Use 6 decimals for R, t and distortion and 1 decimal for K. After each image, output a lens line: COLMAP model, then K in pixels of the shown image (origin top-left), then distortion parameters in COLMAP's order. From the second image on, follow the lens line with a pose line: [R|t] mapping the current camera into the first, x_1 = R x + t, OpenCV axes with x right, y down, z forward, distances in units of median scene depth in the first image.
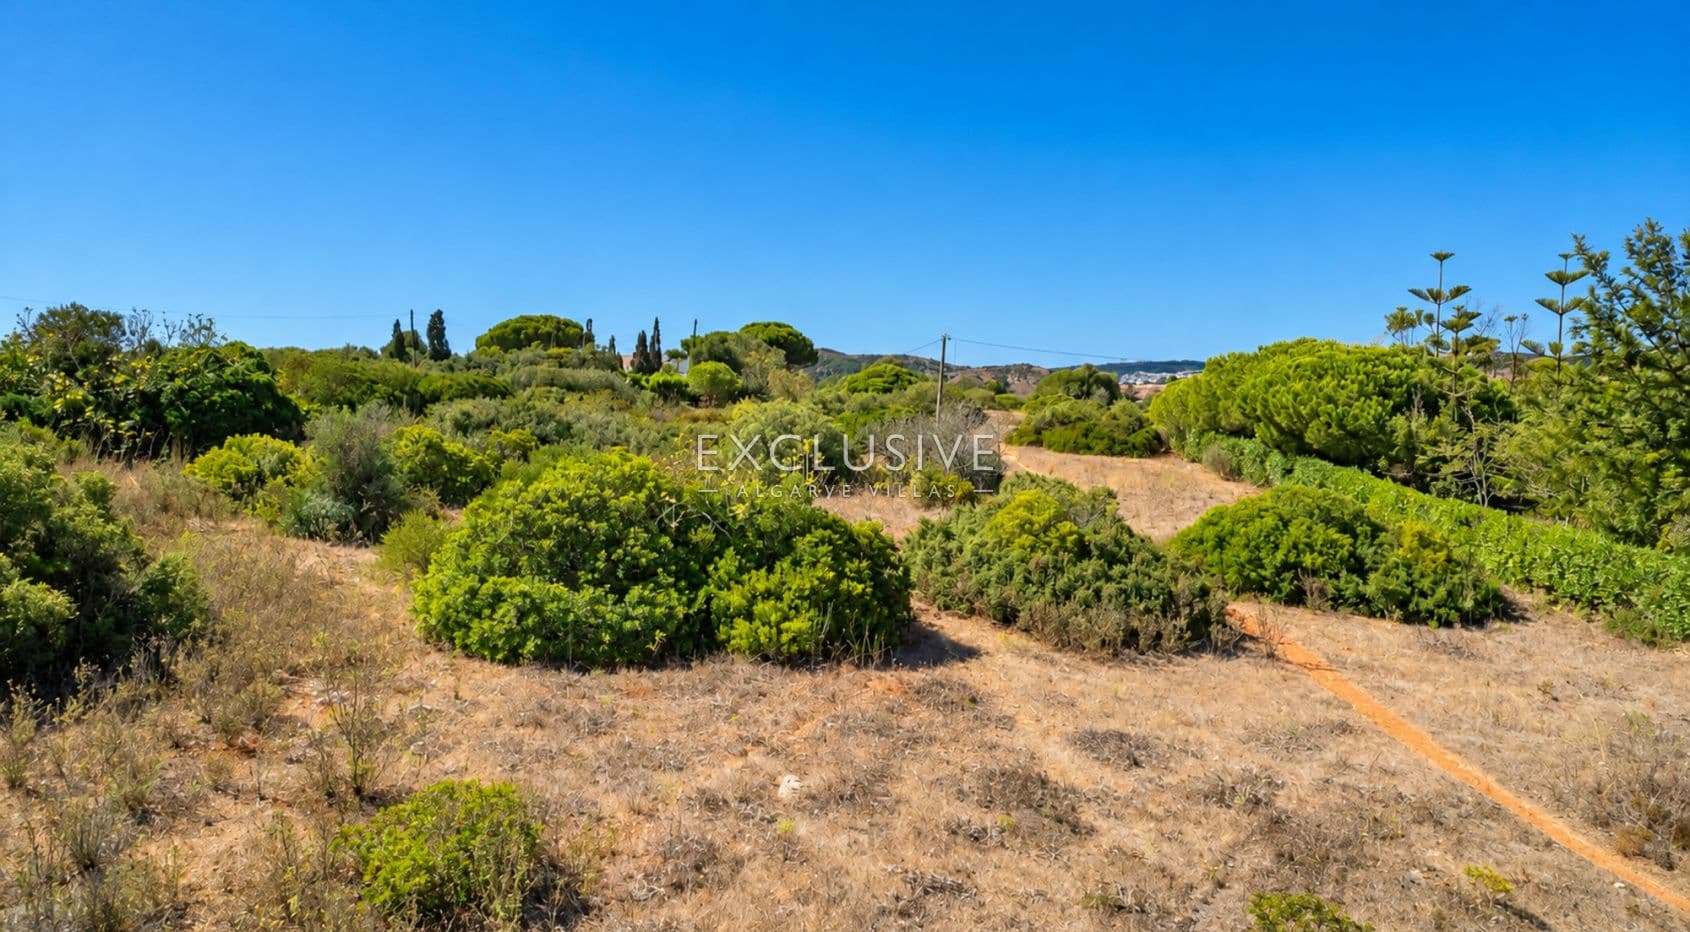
lens RADIAL K [[1080.1, 0, 849.5], [0, 1080.1, 472.8], [0, 0, 1]] dist [-0.069284, 0.063318]
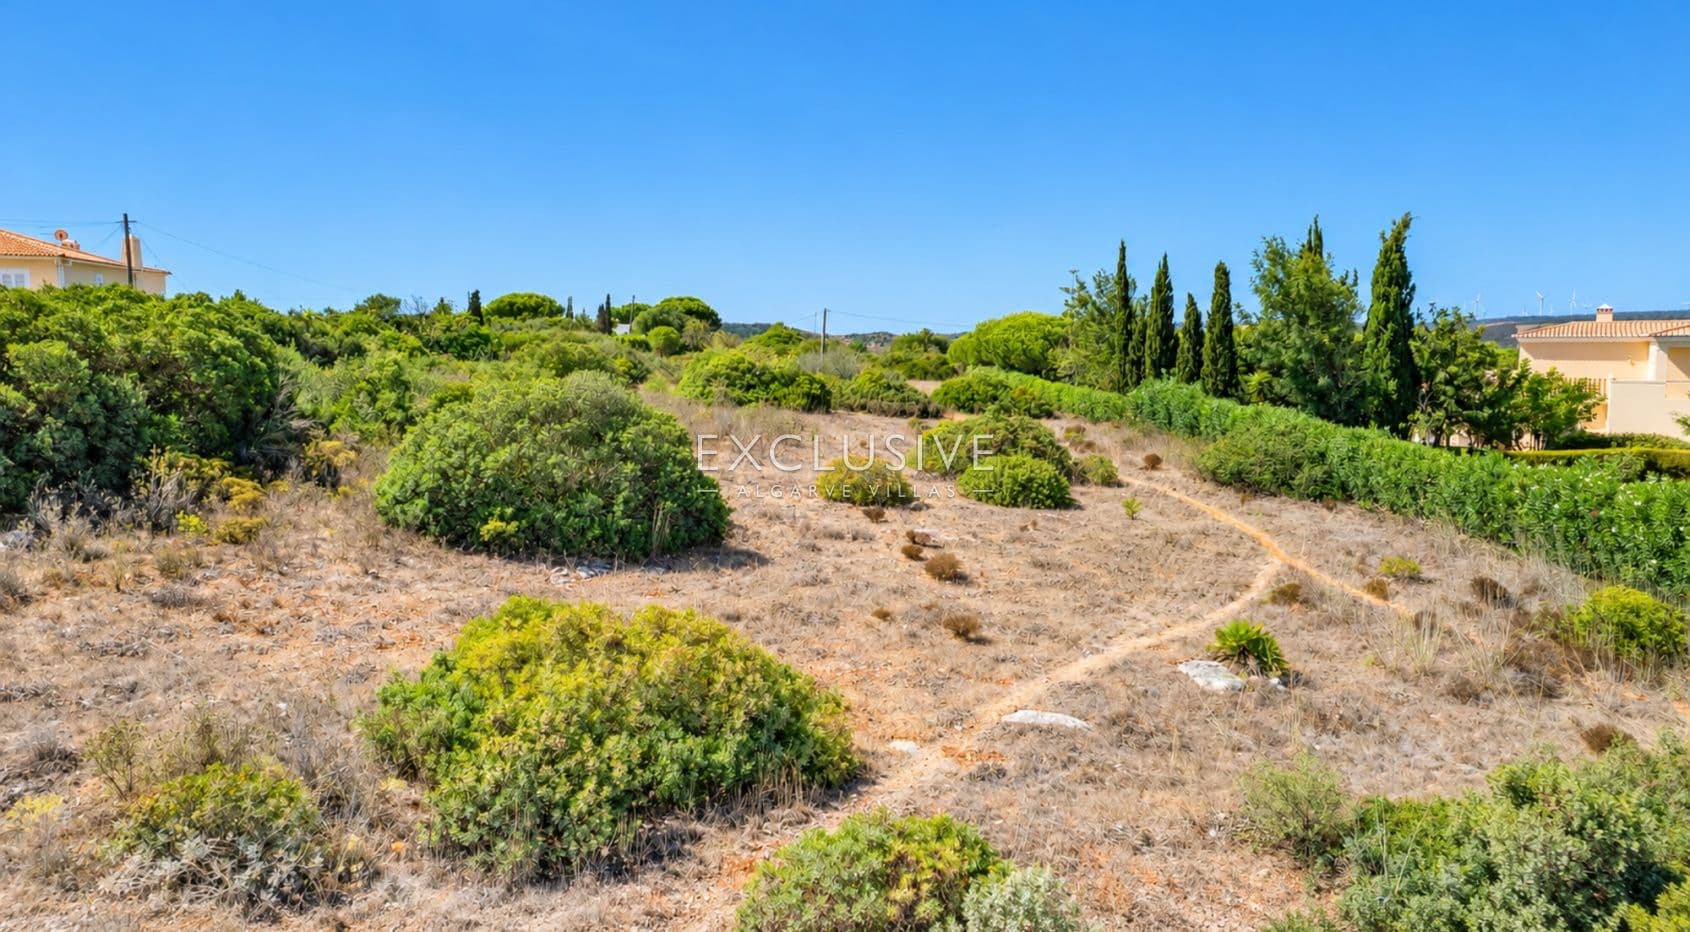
lens RADIAL K [[1080.1, 0, 849.5], [0, 1080.1, 472.8], [0, 0, 1]] dist [-0.069284, 0.063318]
pose [[0.991495, -0.017385, 0.128978, -0.092655], [0.013688, 0.999471, 0.029492, 0.074292], [-0.129423, -0.027476, 0.991209, -0.647602]]
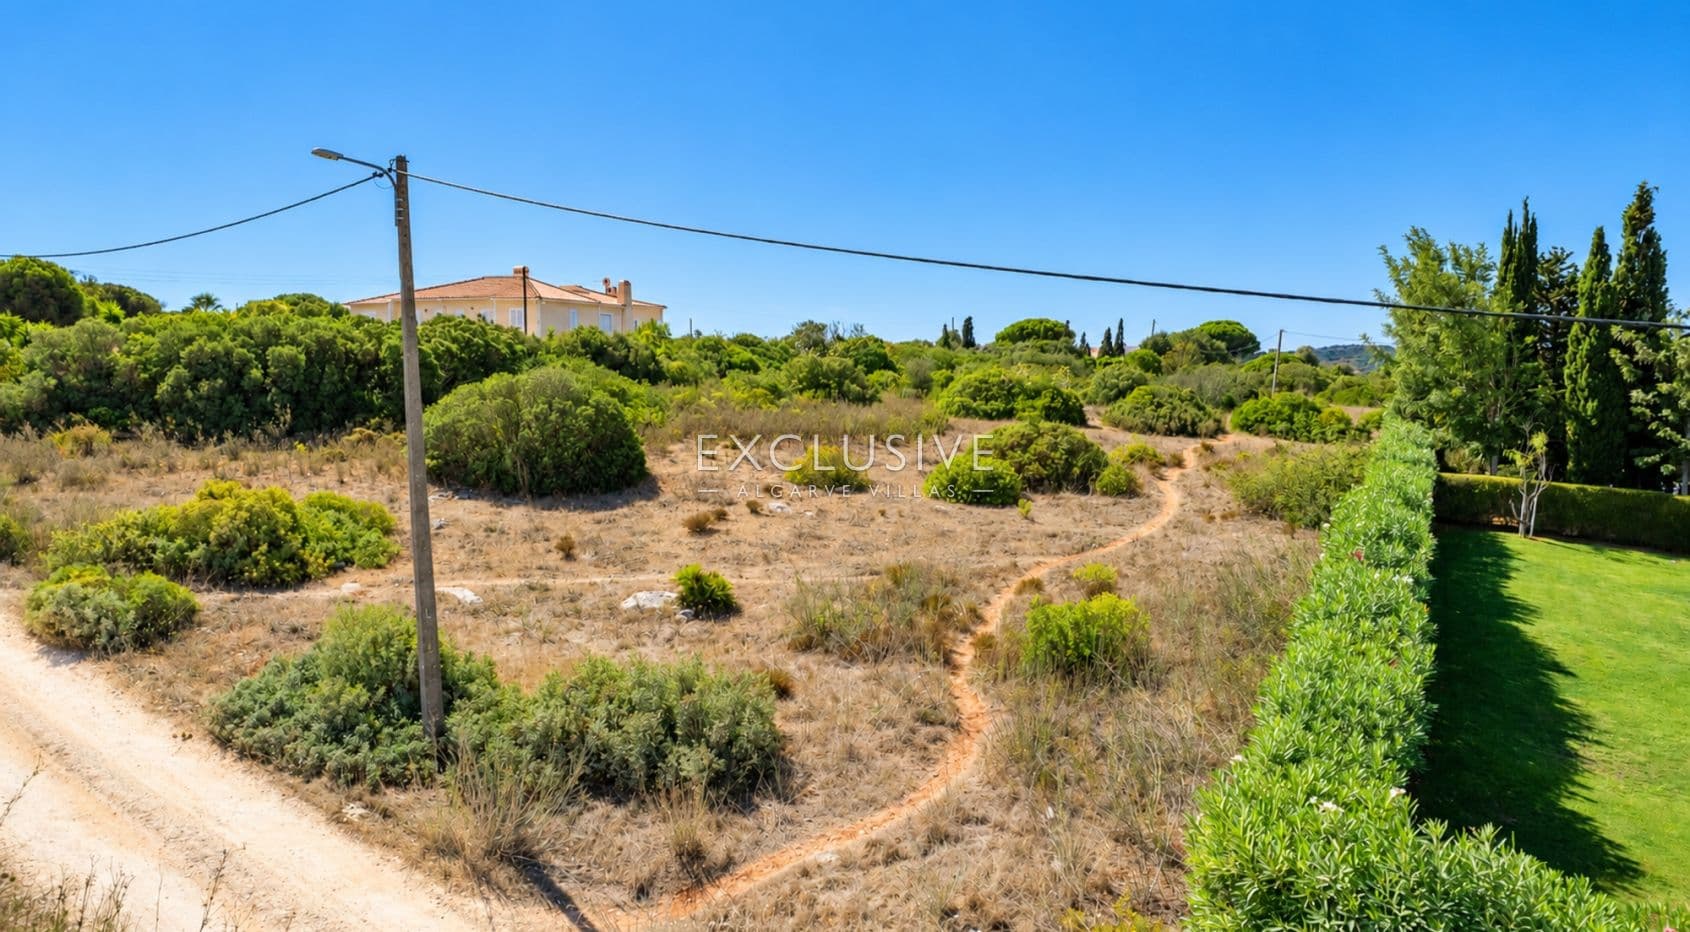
lens RADIAL K [[1080.1, 0, 849.5], [0, 1080.1, 472.8], [0, 0, 1]] dist [-0.069284, 0.063318]
pose [[0.879376, 0.045916, -0.473908, 0.298077], [-0.045122, 0.998896, 0.013054, 0.087018], [0.473985, 0.009904, 0.880477, -0.644782]]
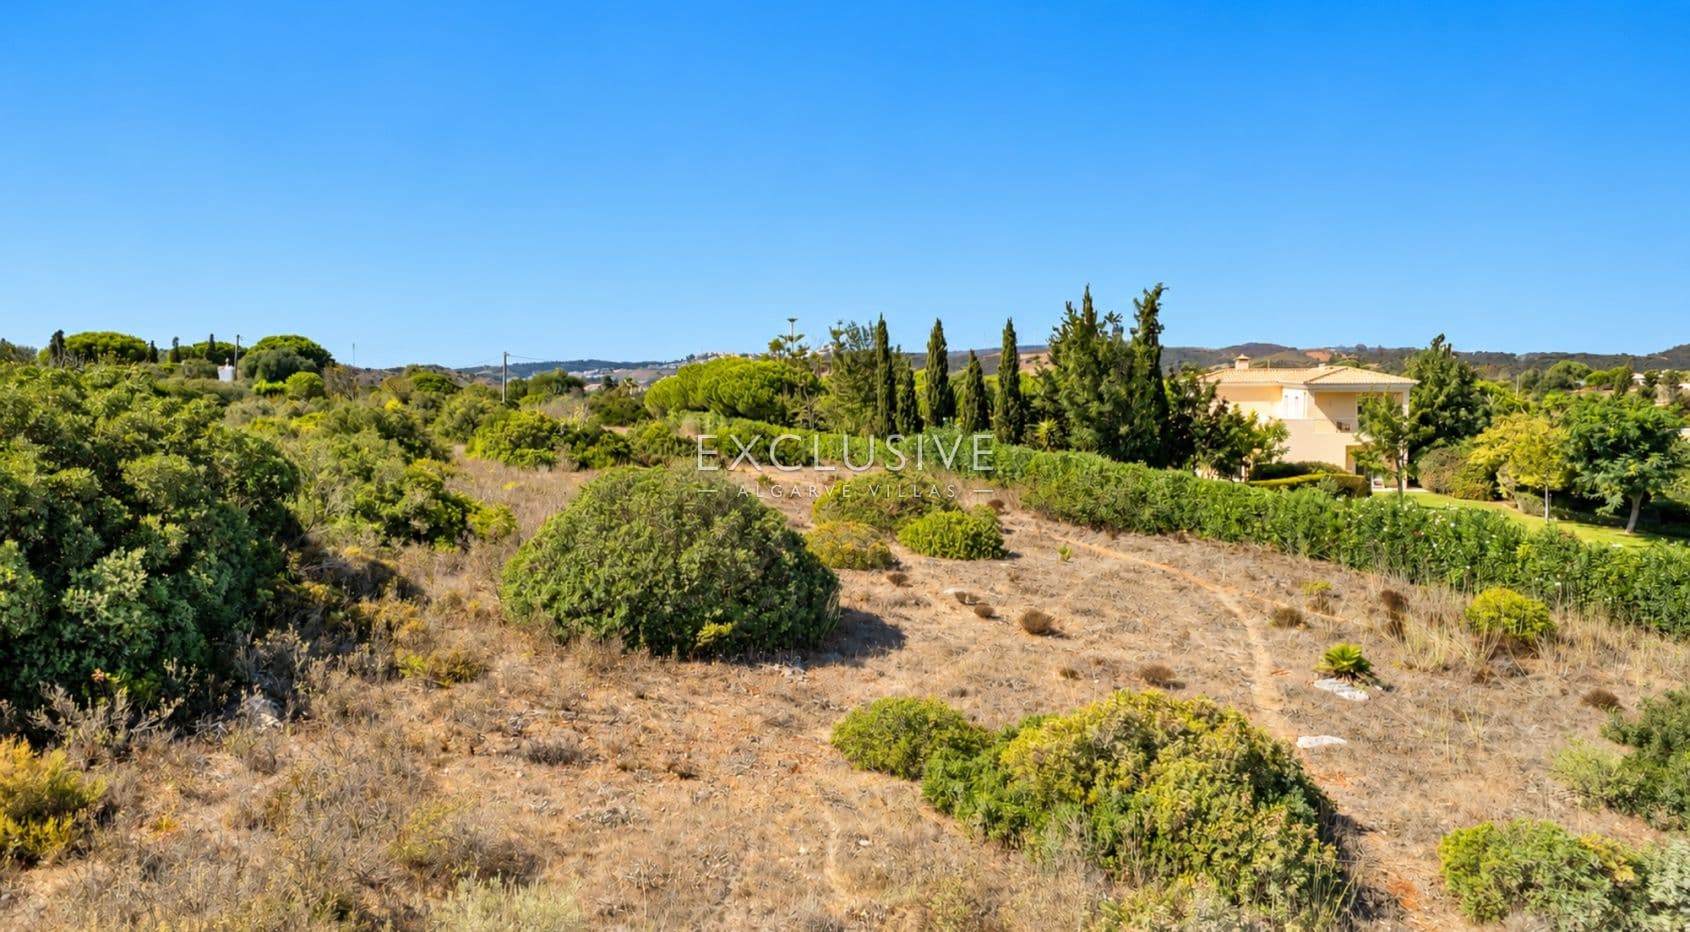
lens RADIAL K [[1080.1, 0, 849.5], [0, 1080.1, 472.8], [0, 0, 1]] dist [-0.069284, 0.063318]
pose [[0.857217, -0.056195, 0.511879, -0.307508], [0.055496, 0.998320, 0.016661, 0.046147], [-0.511956, 0.014125, 0.858896, -0.599741]]
